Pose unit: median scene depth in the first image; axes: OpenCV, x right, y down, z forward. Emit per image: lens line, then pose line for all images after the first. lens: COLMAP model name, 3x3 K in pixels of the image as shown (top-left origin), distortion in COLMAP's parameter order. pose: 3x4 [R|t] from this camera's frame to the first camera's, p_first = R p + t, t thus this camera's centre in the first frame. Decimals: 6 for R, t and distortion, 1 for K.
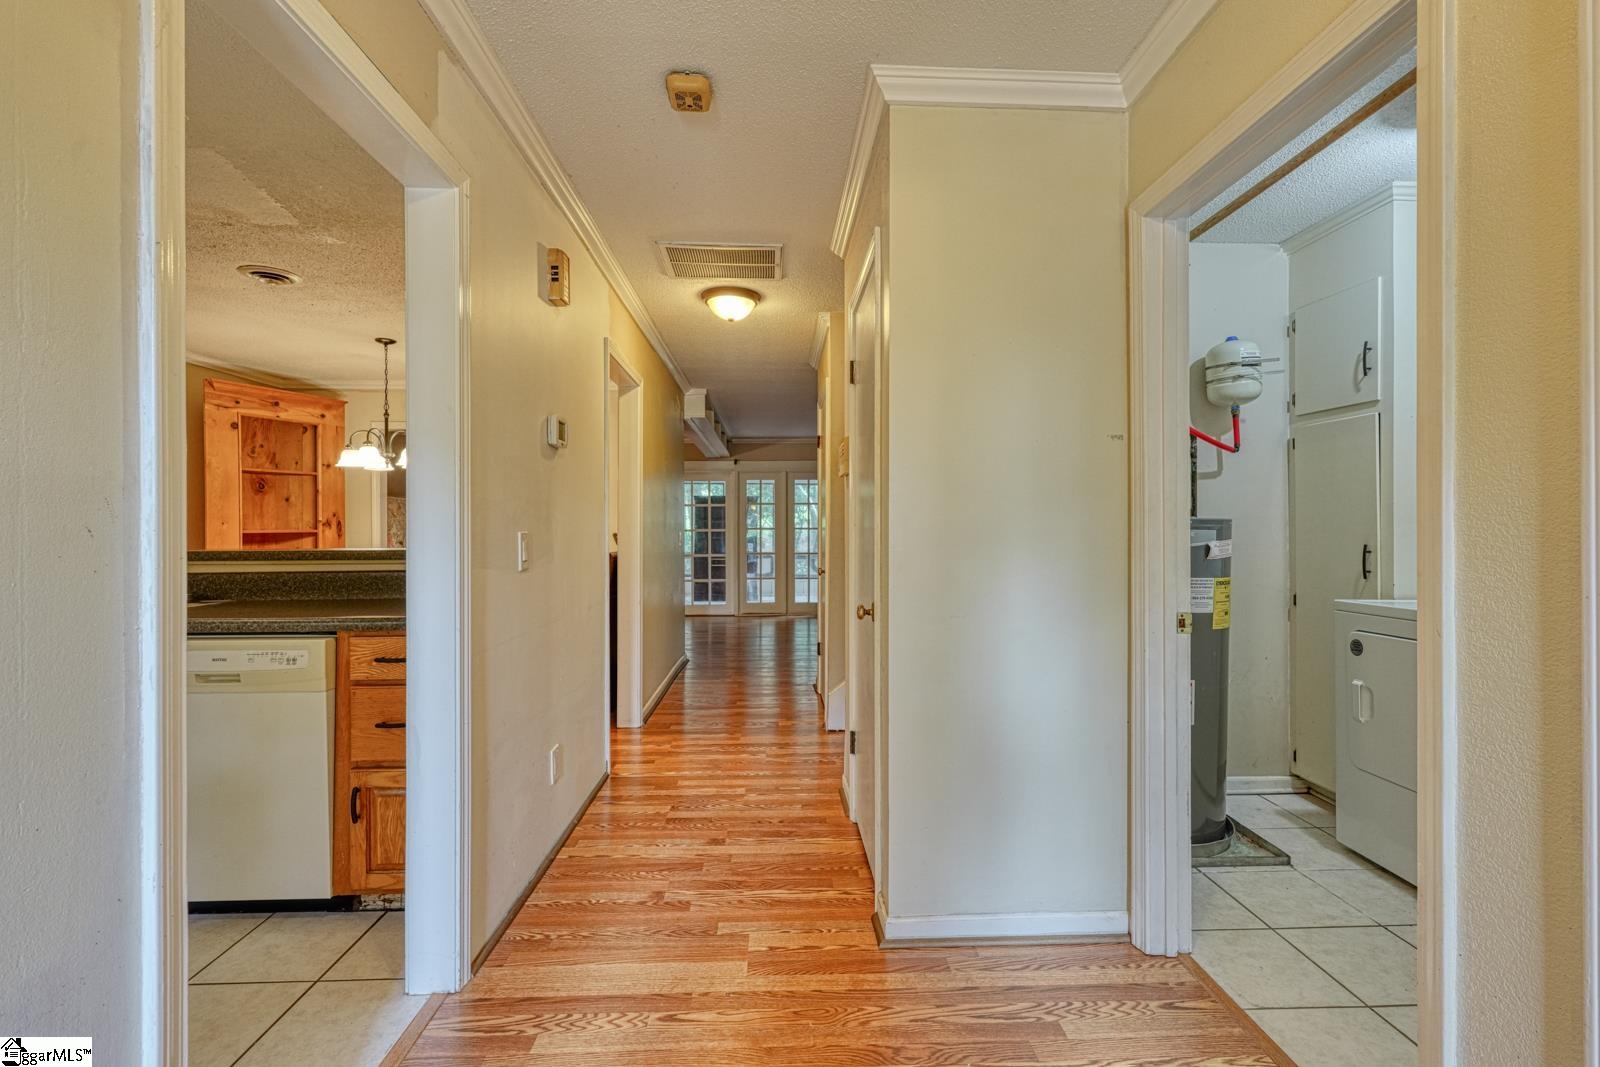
lens RADIAL K [[702.8, 0, 801.7], [0, 702.8, 528.8], [0, 0, 1]] dist [0.000596, 0.000286]
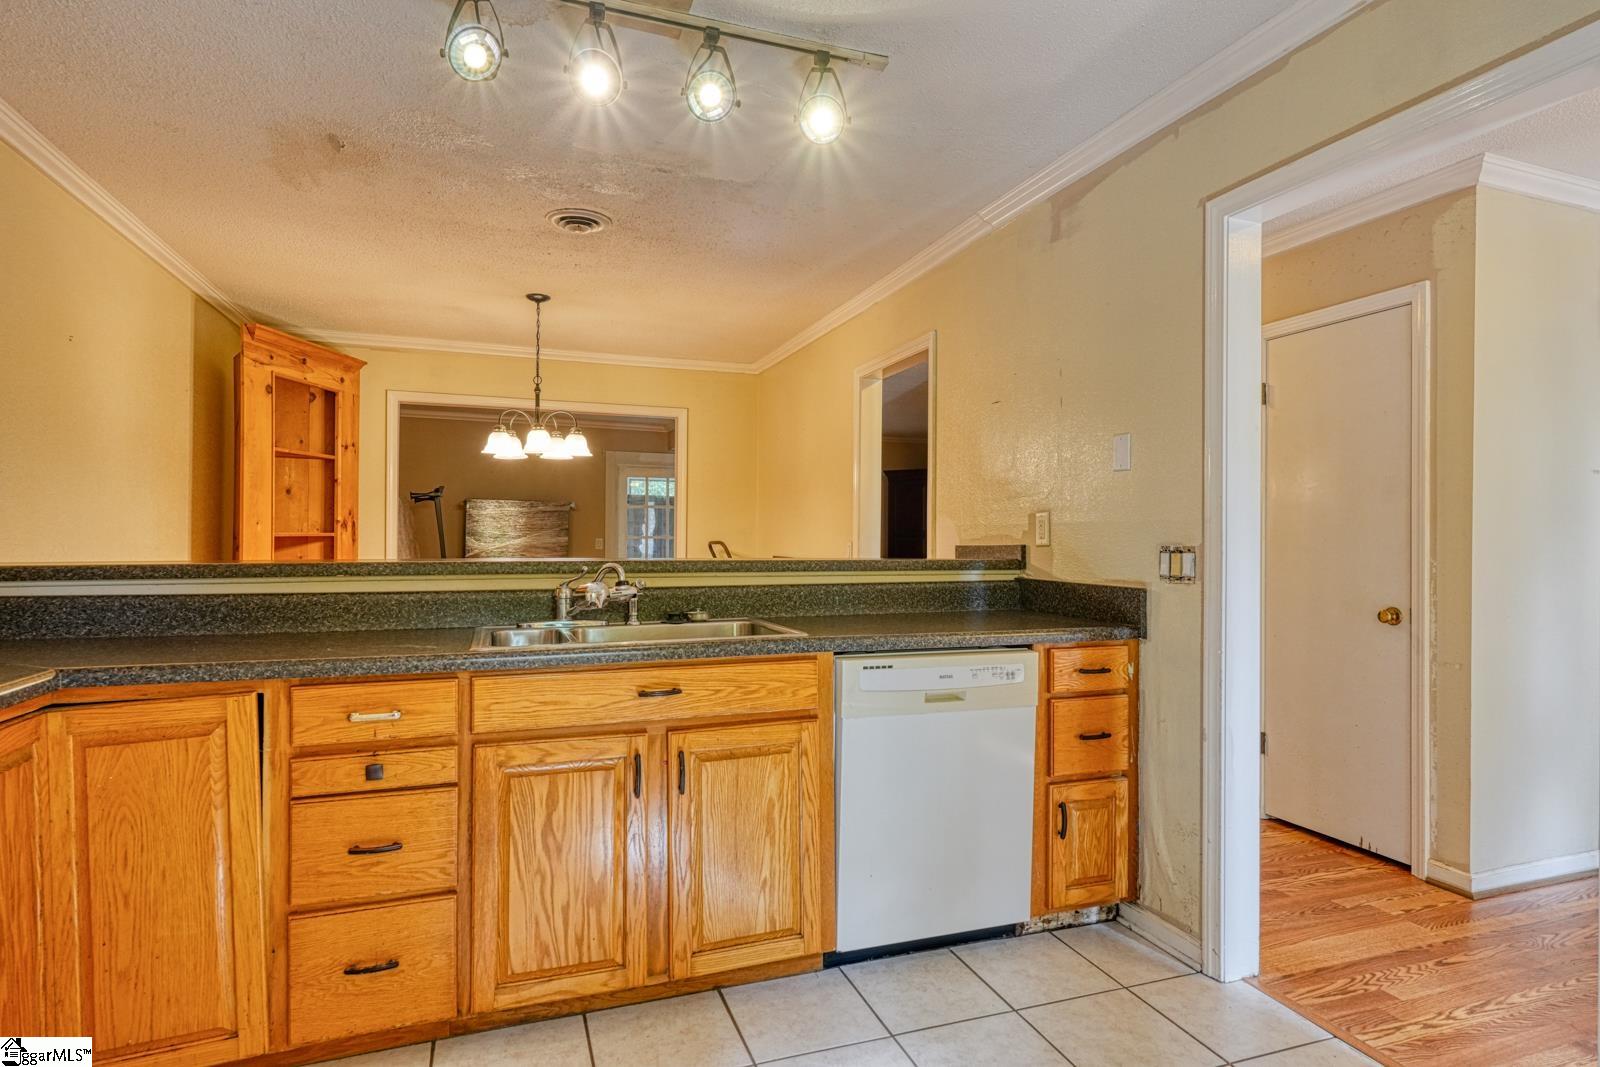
lens RADIAL K [[855.1, 0, 800.0], [0, 855.1, 533.5], [0, 0, 1]] dist [0.001715, -0.000580]
pose [[0.954271, 0.011448, 0.298724, -1.097449], [-0.010482, 0.999933, -0.004836, 0.002724], [-0.298759, 0.001484, 0.954327, -0.022448]]
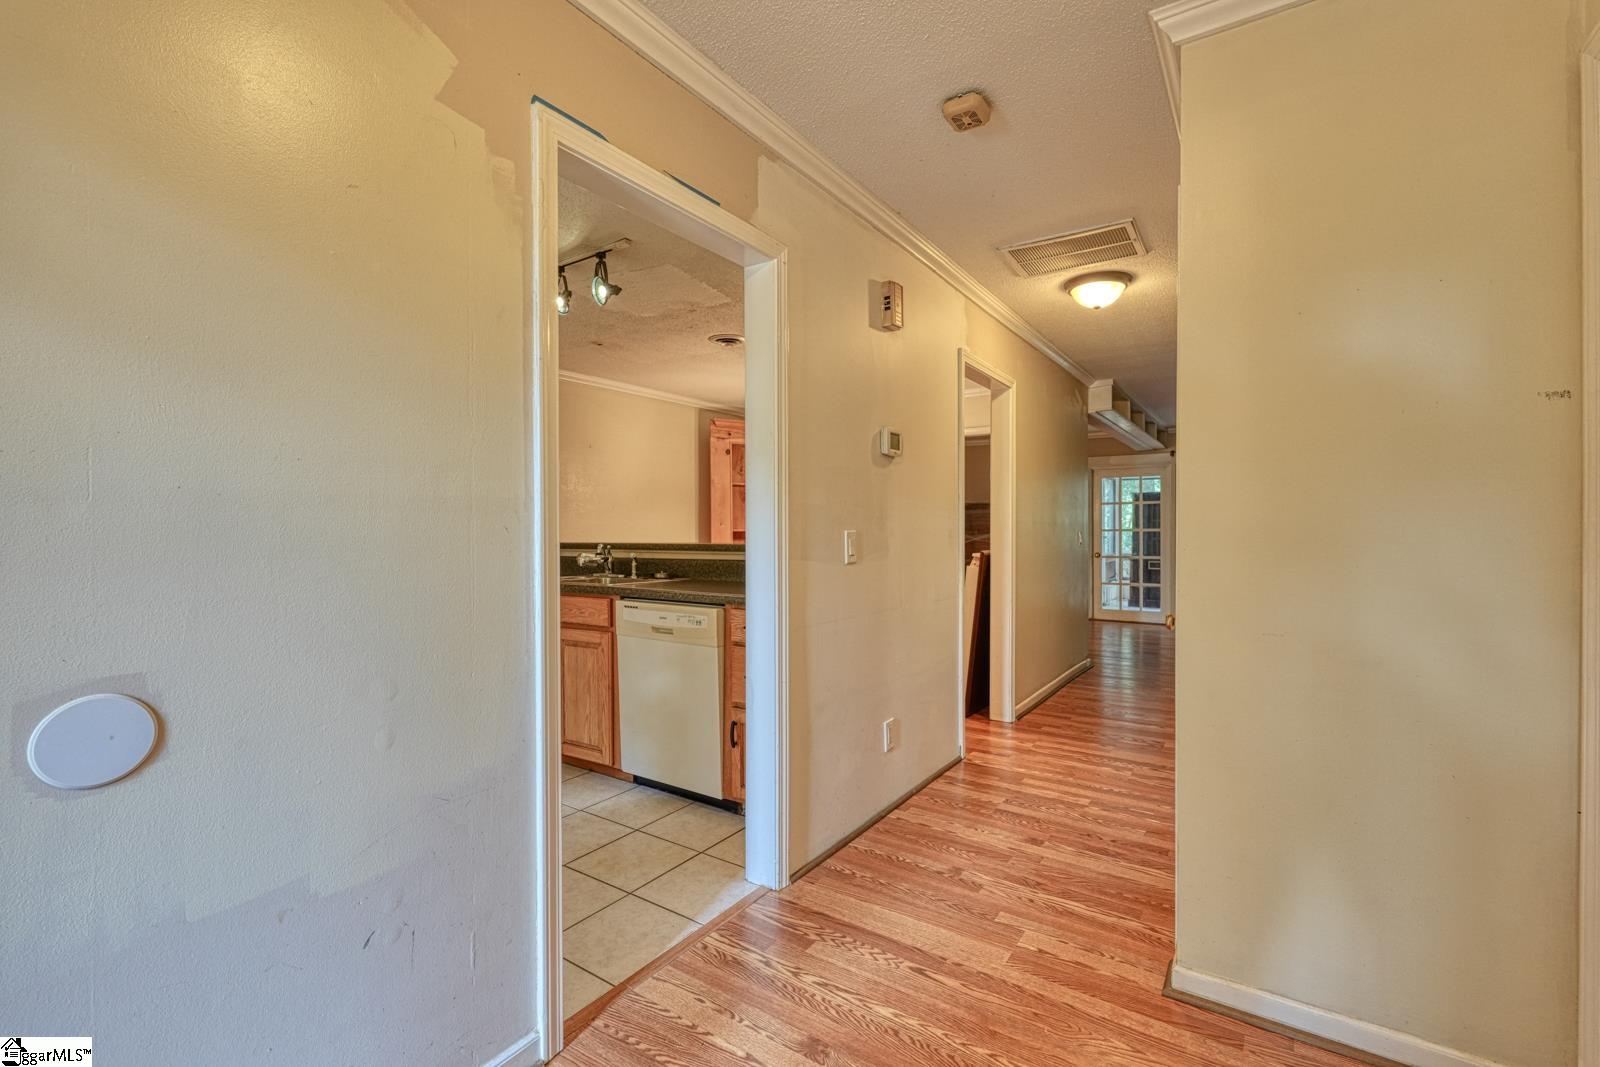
lens RADIAL K [[697.3, 0, 799.0], [0, 697.3, 536.2], [0, 0, 1]] dist [-0.000341, 0.000070]
pose [[0.802782, 0.007421, -0.596226, 0.208486], [-0.000799, 0.999935, 0.011369, 0.000192], [0.596272, -0.008651, 0.802736, 0.008729]]
